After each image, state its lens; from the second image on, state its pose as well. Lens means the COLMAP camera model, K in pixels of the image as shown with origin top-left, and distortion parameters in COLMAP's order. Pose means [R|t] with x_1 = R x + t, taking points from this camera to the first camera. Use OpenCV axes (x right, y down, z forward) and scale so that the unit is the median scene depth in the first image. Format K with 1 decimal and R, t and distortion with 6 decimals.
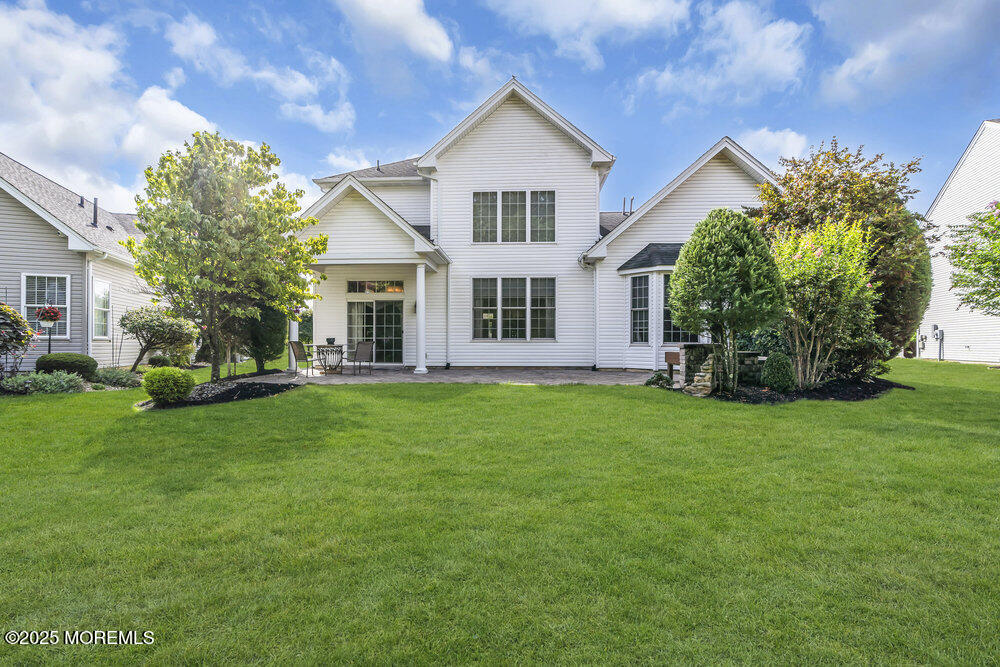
lens RADIAL K [[452.3, 0, 499.2], [0, 452.3, 337.3], [0, 0, 1]] dist [-0.001974, 0.000280]
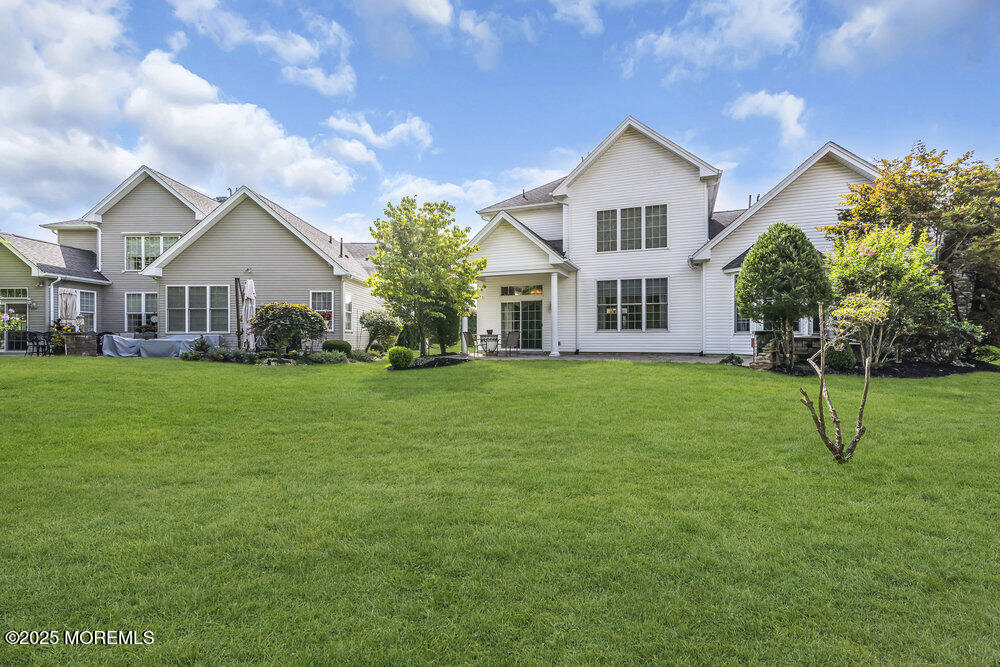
lens RADIAL K [[458.6, 0, 500.0], [0, 458.6, 333.5], [0, 0, 1]] dist [-0.001307, 0.000029]
pose [[0.946368, -0.005247, -0.323047, 0.096130], [0.005739, 0.999983, 0.000568, 0.011040], [0.323039, -0.002392, 0.946383, -0.276737]]
